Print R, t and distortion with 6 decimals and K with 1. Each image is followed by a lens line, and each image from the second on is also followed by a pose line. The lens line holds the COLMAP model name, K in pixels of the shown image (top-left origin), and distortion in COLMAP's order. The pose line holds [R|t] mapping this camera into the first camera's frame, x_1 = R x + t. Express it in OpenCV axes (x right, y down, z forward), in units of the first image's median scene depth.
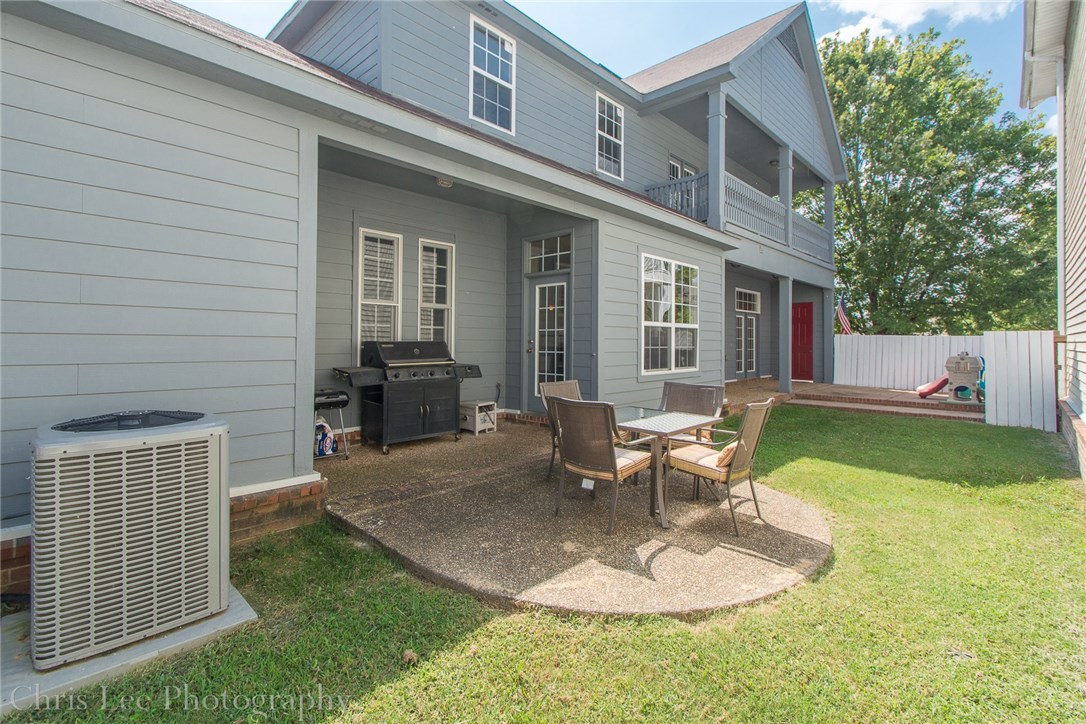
lens RADIAL K [[491.0, 0, 555.6], [0, 491.0, 337.5], [0, 0, 1]] dist [0.011083, -0.000285]
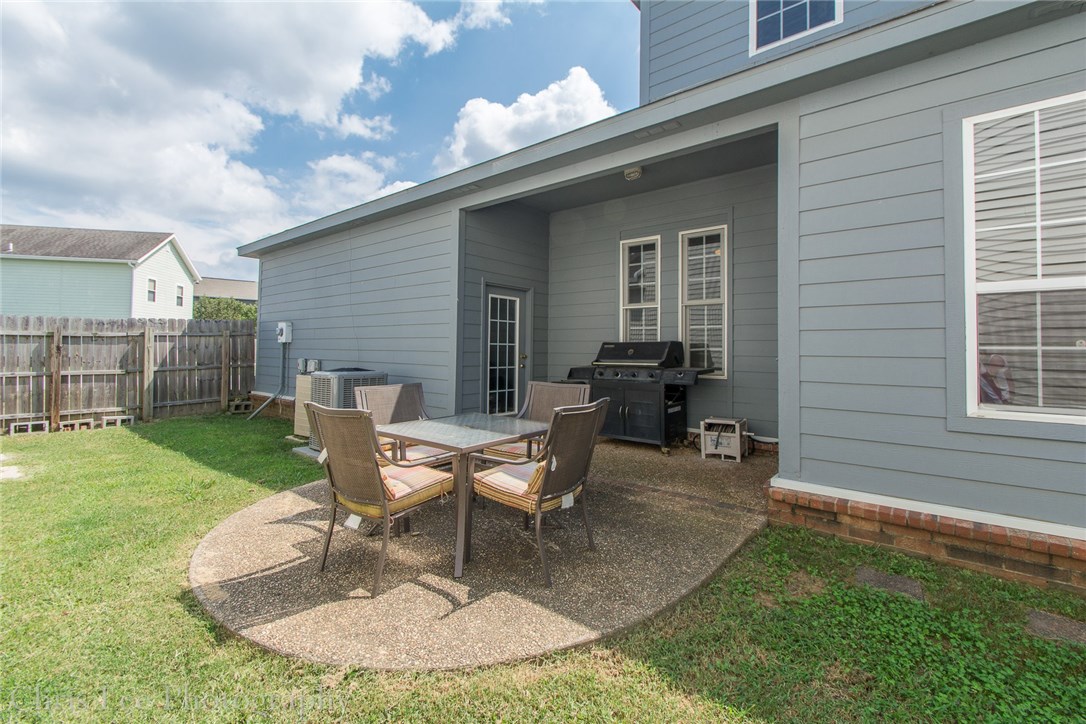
lens RADIAL K [[491.0, 0, 555.6], [0, 491.0, 337.5], [0, 0, 1]] dist [0.011083, -0.000285]
pose [[0.071167, -0.030810, -0.996988, 0.633552], [0.003390, 0.999525, -0.030647, 0.026119], [0.997459, -0.001198, 0.071238, 0.704297]]
